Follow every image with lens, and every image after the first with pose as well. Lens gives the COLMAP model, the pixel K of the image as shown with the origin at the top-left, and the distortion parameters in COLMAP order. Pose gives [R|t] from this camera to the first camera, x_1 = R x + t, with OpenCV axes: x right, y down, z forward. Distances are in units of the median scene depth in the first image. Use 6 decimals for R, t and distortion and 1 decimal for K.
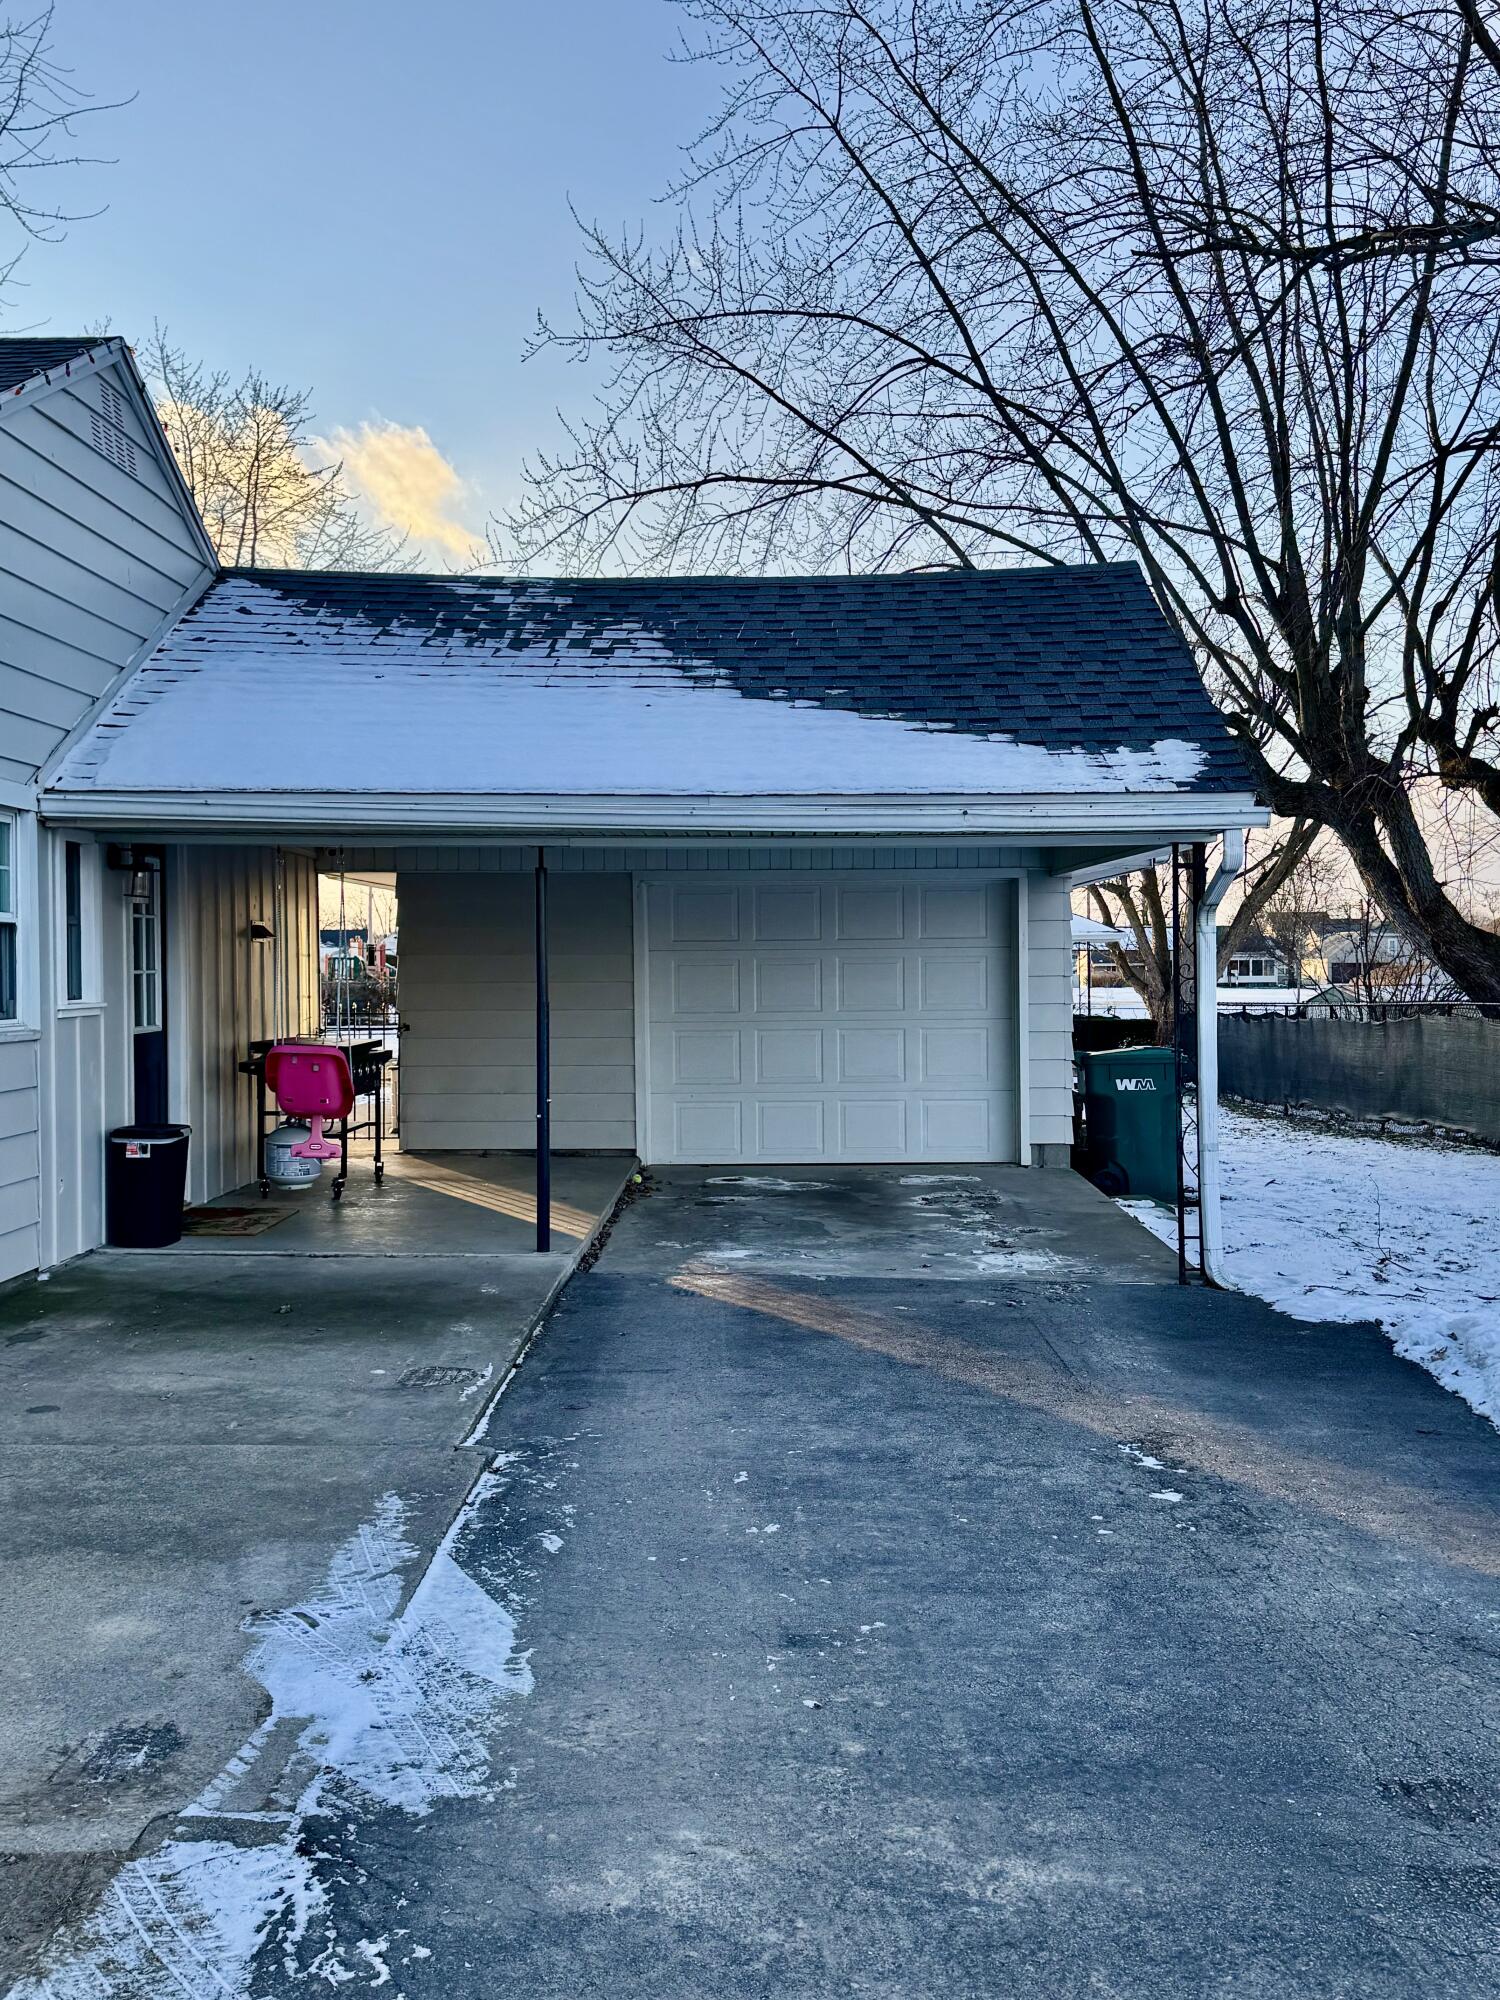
lens RADIAL K [[1759.0, 0, 744.1], [0, 1759.0, 1001.0], [0, 0, 1]] dist [0.107526, -0.151130]
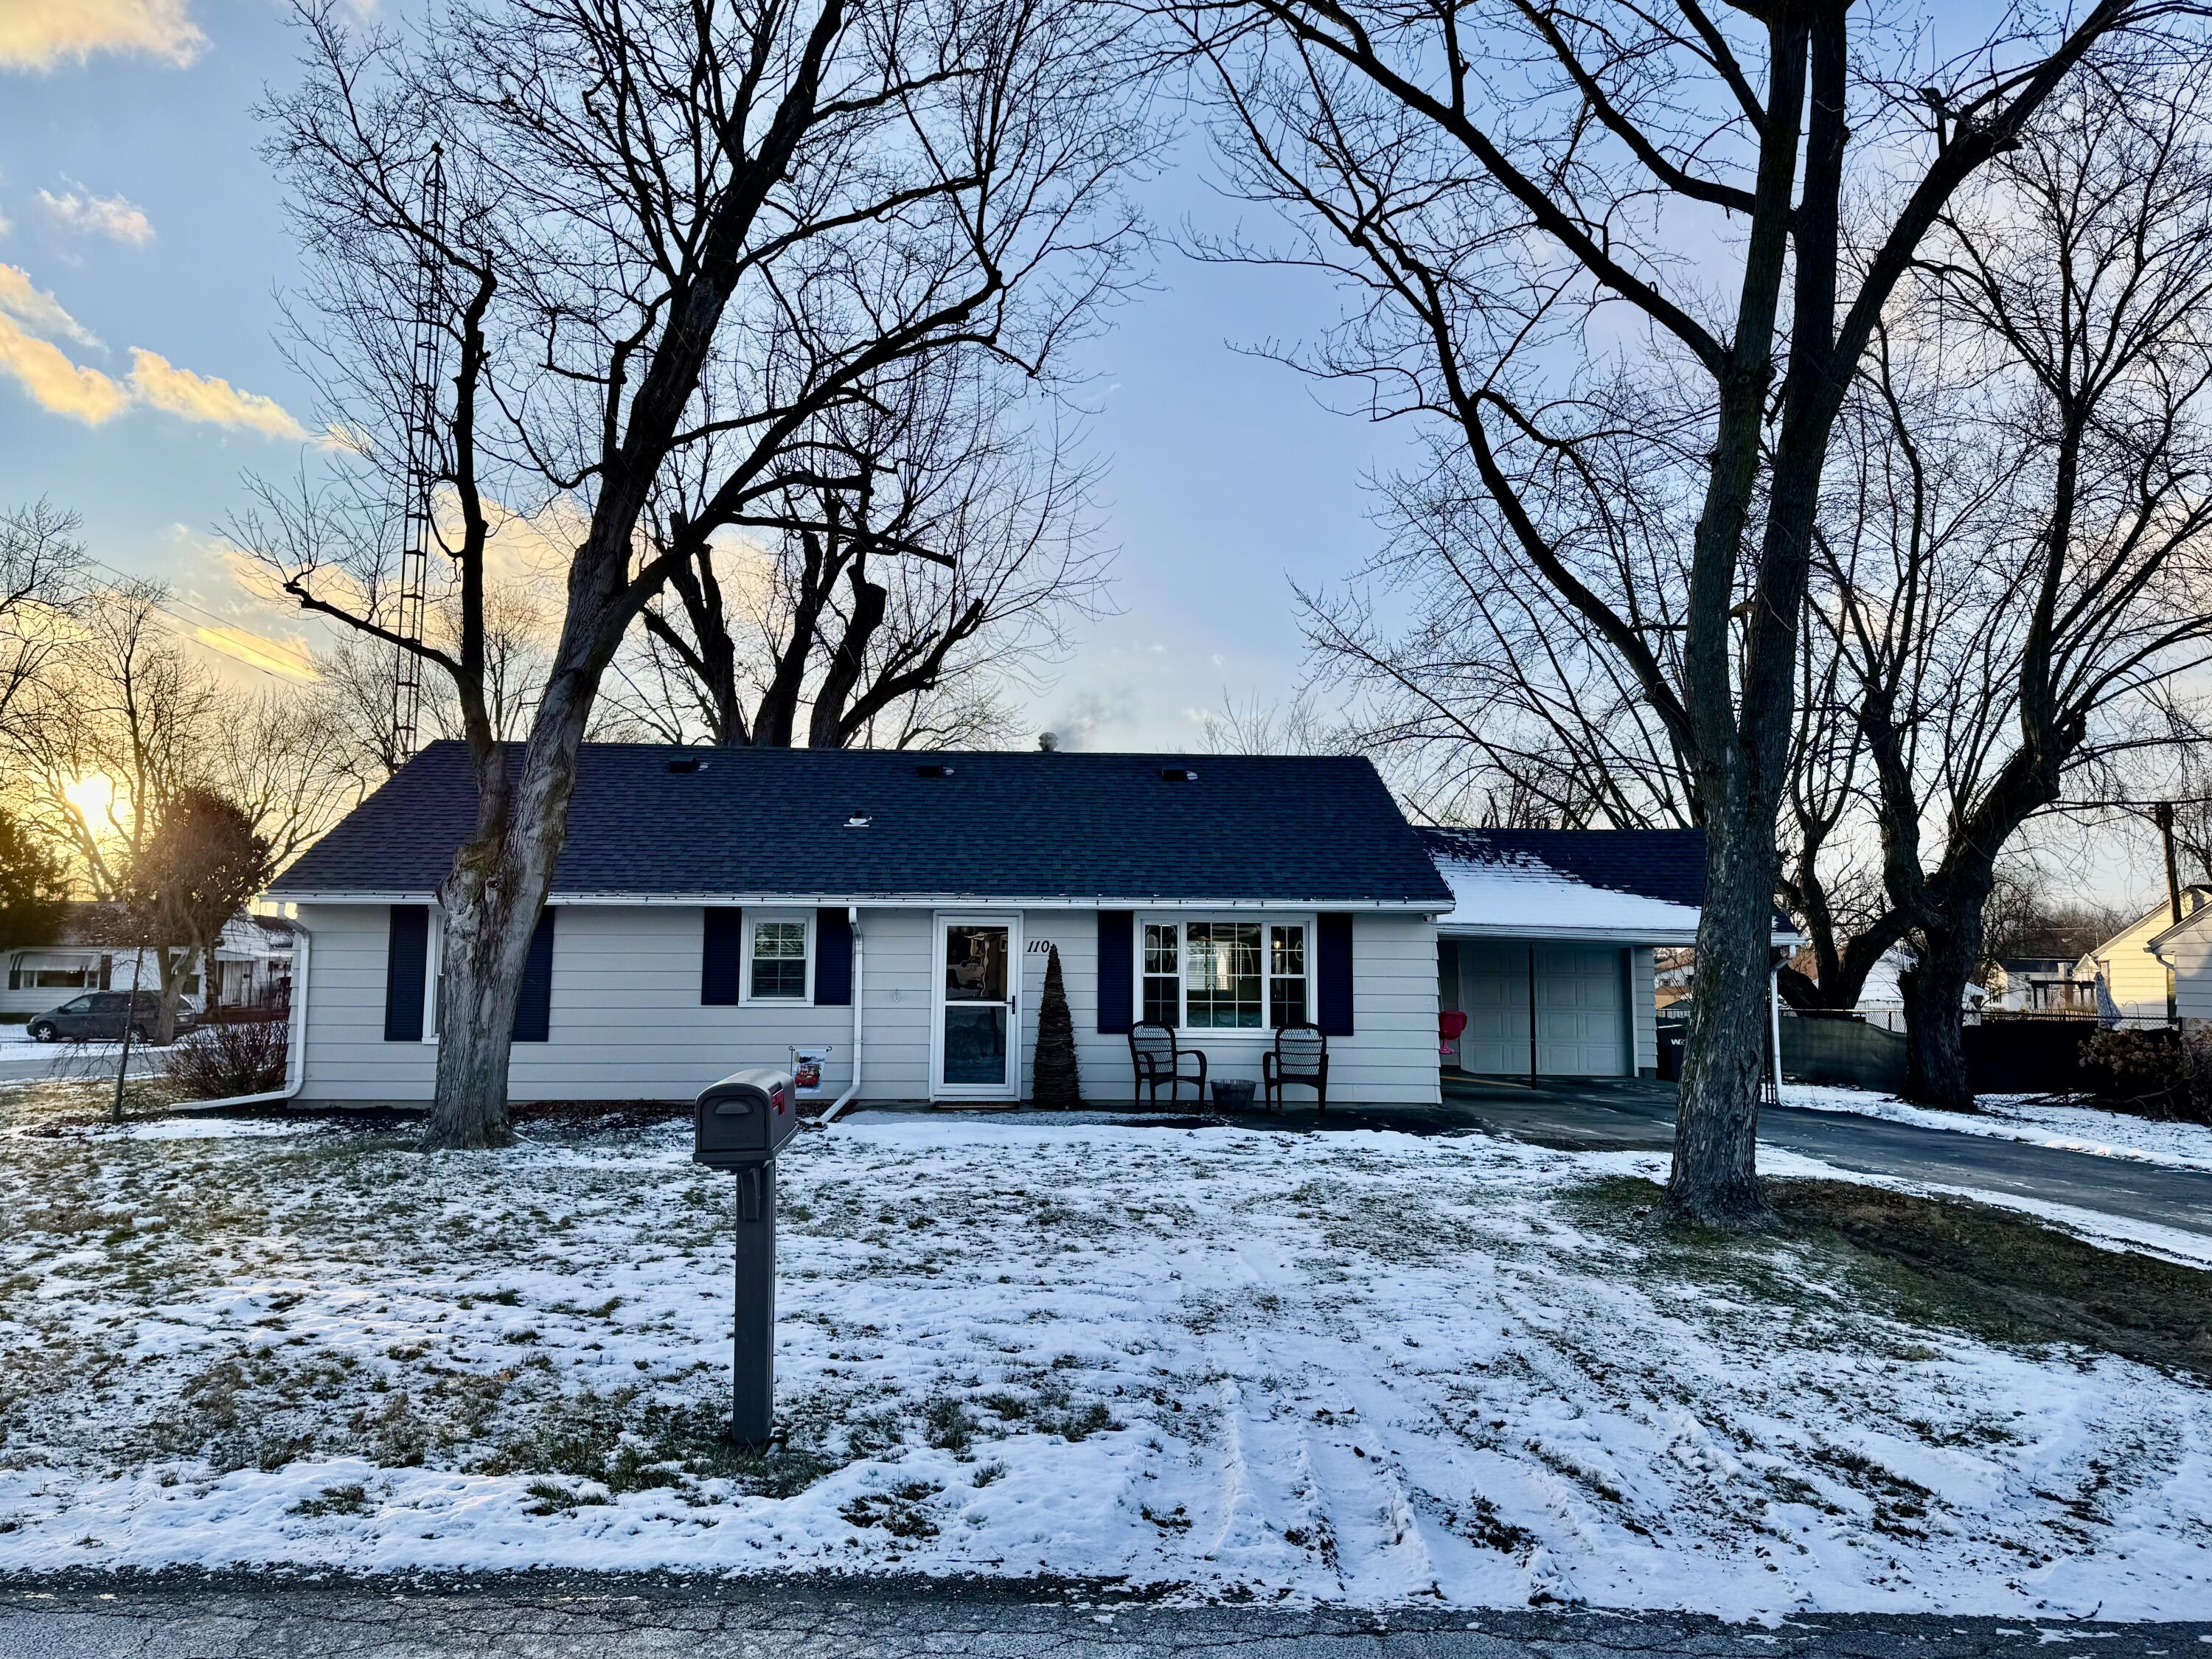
lens RADIAL K [[1532.3, 0, 1062.7], [0, 1532.3, 836.4], [0, 0, 1]] dist [0.033550, -0.048537]
pose [[0.999488, 0.018546, 0.026085, -0.619644], [-0.015545, 0.993712, -0.110882, 0.017930], [-0.027978, 0.110419, 0.993491, -0.943309]]
